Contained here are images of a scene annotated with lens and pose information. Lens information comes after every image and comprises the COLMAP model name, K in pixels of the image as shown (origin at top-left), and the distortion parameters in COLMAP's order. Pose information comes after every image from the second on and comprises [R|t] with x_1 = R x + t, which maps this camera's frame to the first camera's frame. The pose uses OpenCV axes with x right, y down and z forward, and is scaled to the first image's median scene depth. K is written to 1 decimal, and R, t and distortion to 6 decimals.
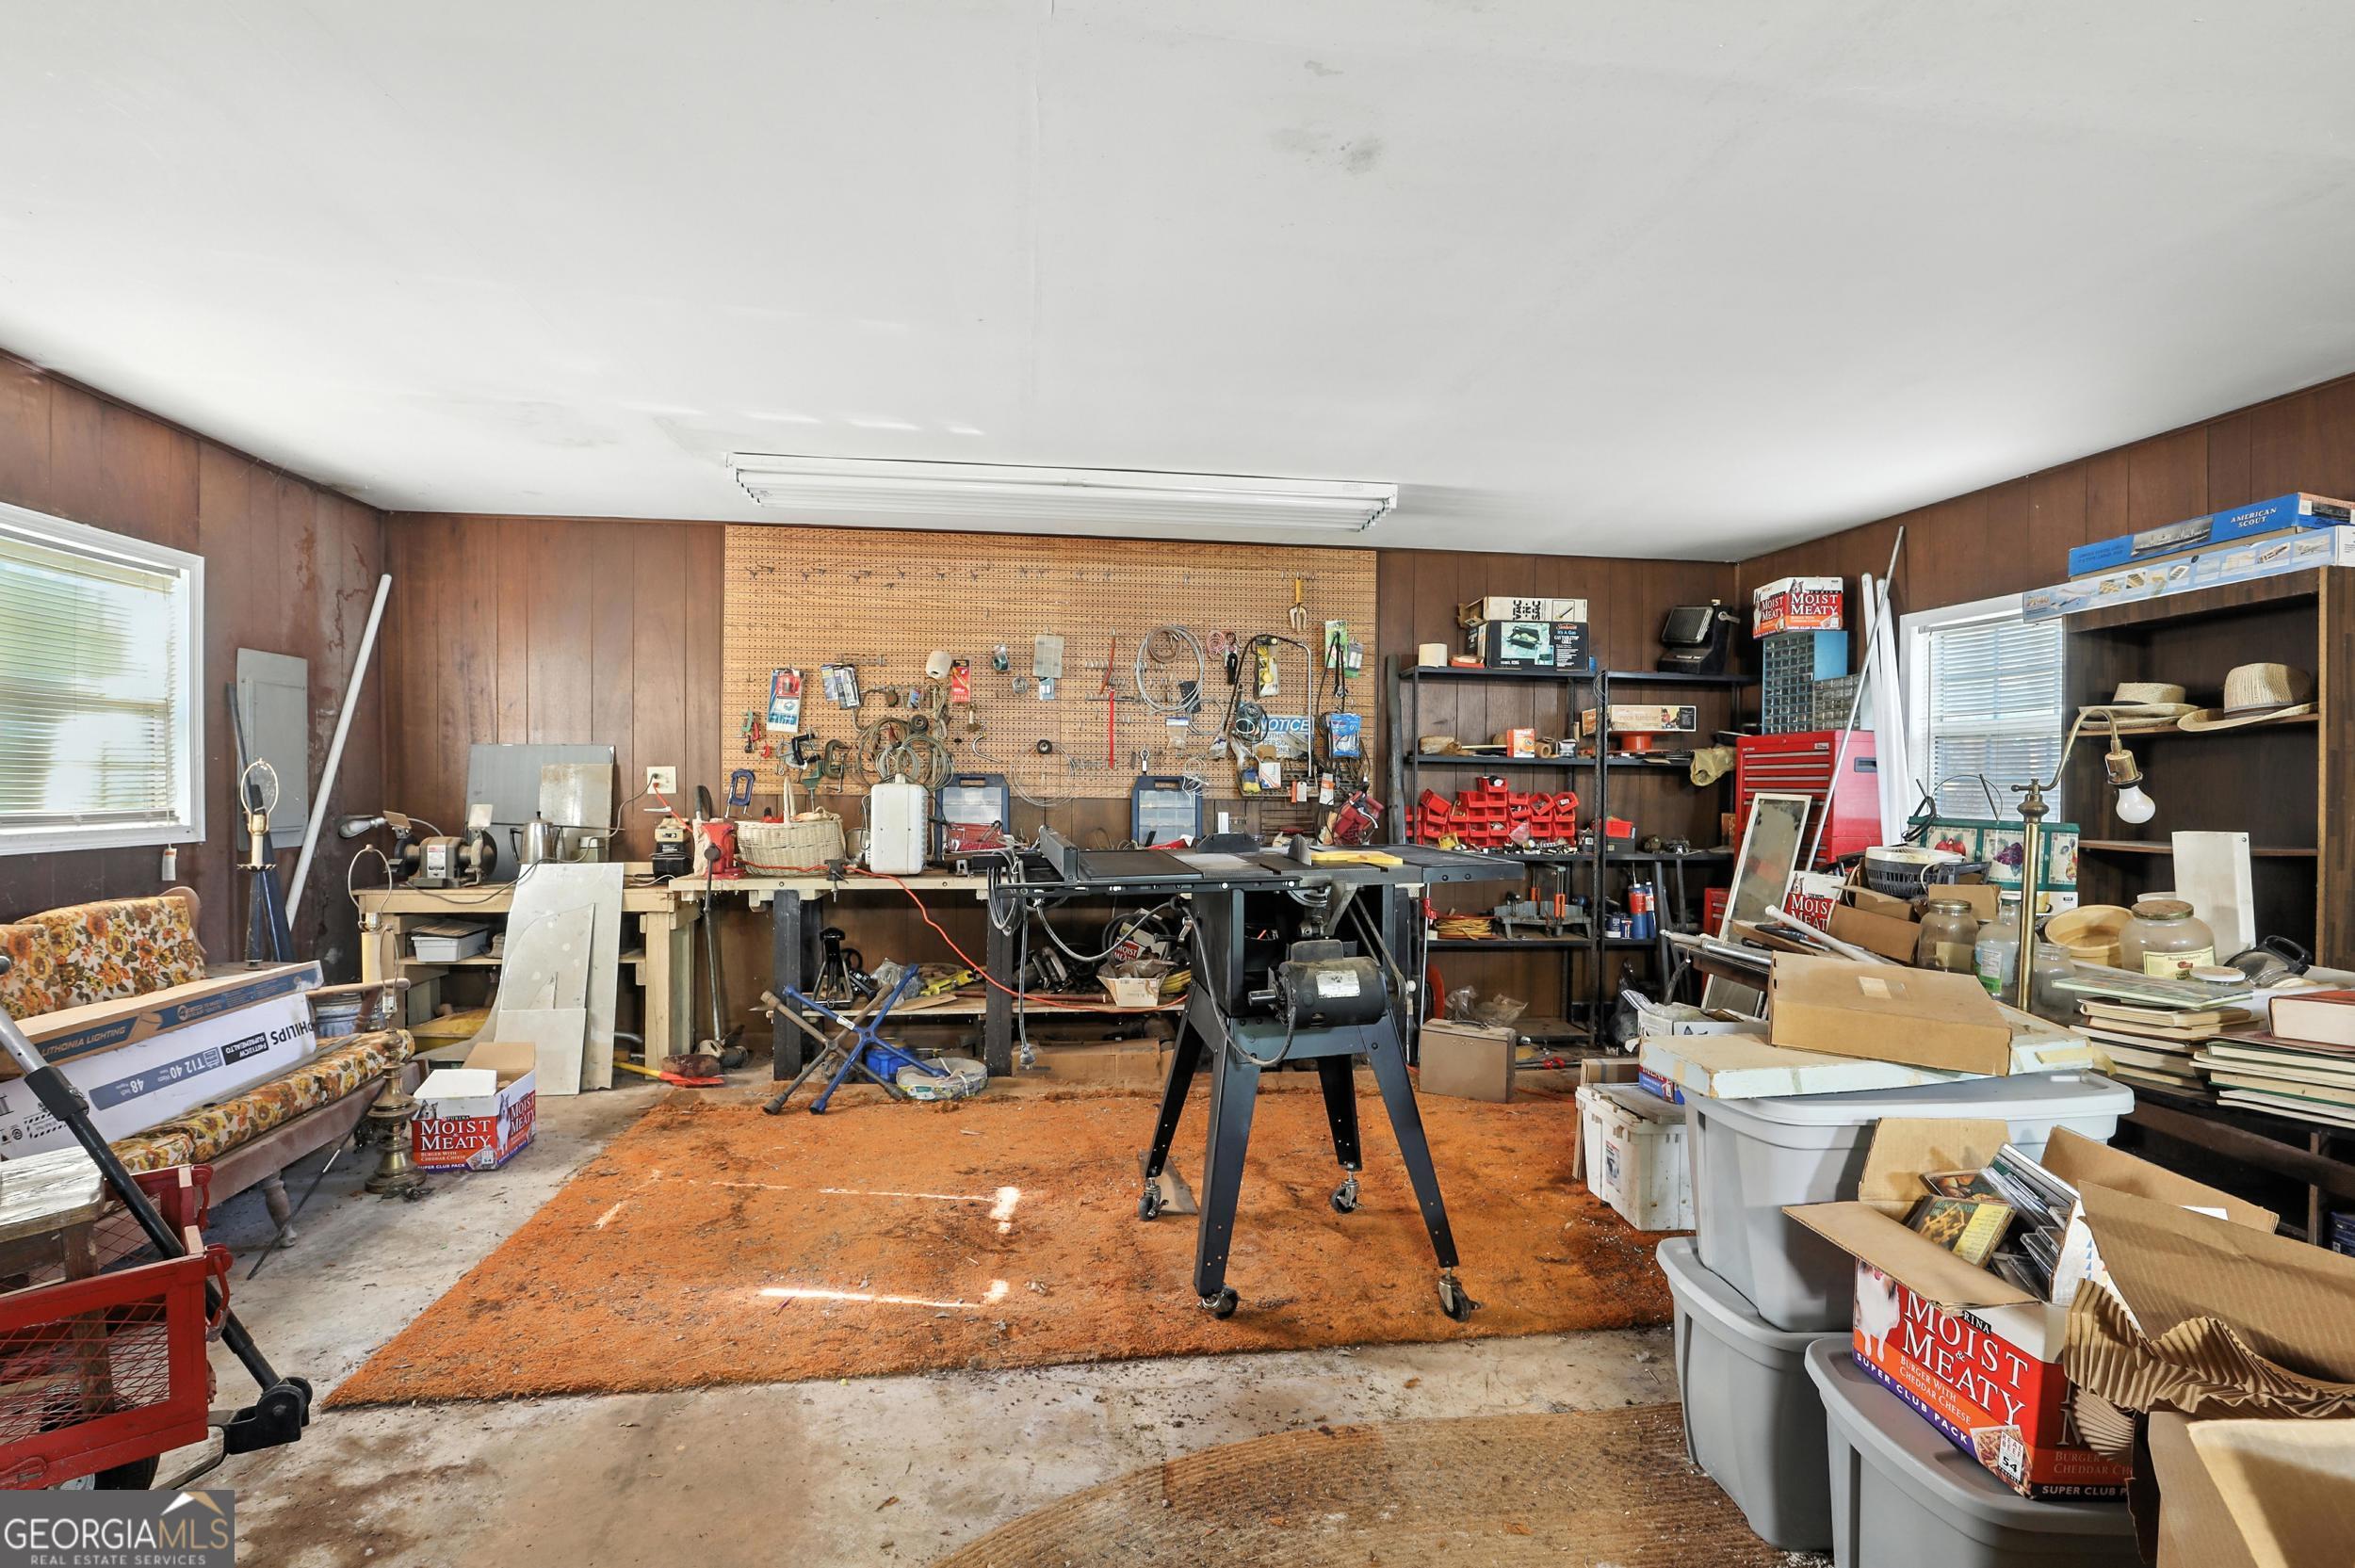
lens RADIAL K [[1140.1, 0, 1176.5], [0, 1140.1, 793.7], [0, 0, 1]] dist [-0.025204, -0.000241]
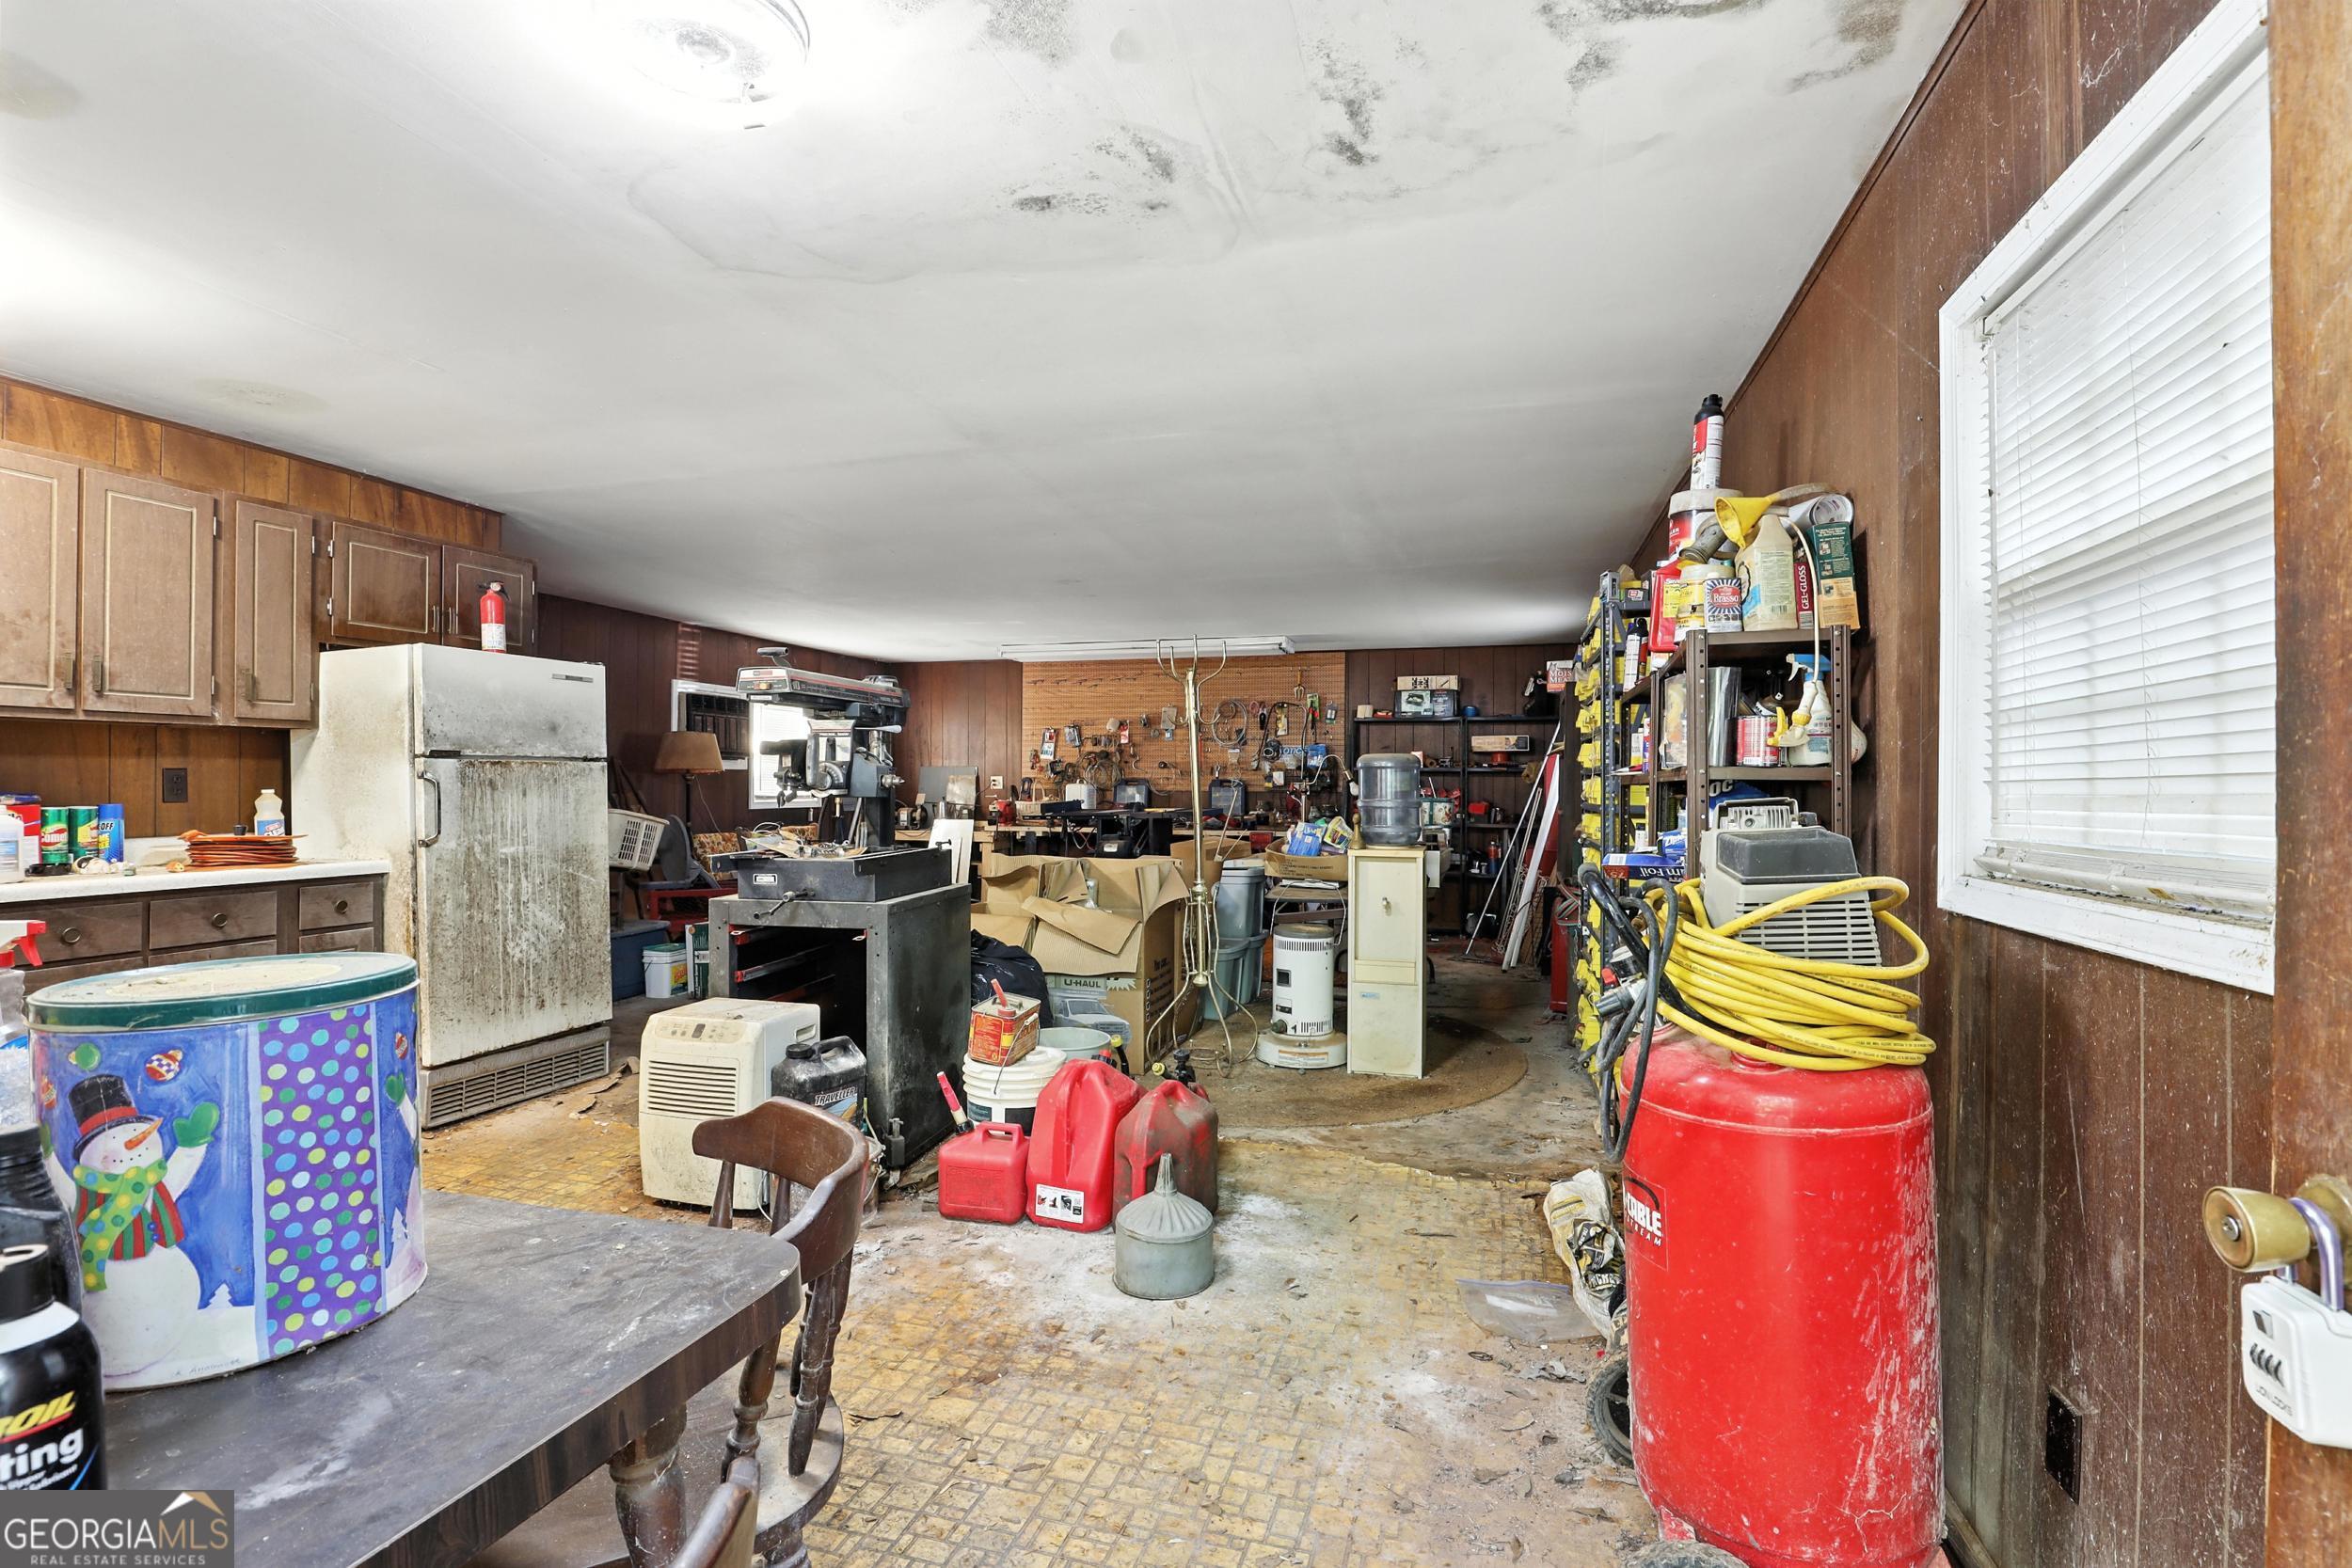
lens RADIAL K [[1138.7, 0, 1176.5], [0, 1138.7, 784.6], [0, 0, 1]] dist [-0.025204, -0.000241]
pose [[0.911131, -0.004135, -0.412095, 0.723810], [0.000770, 0.999965, -0.008331, 0.009859], [0.412115, 0.007273, 0.911103, -0.794833]]
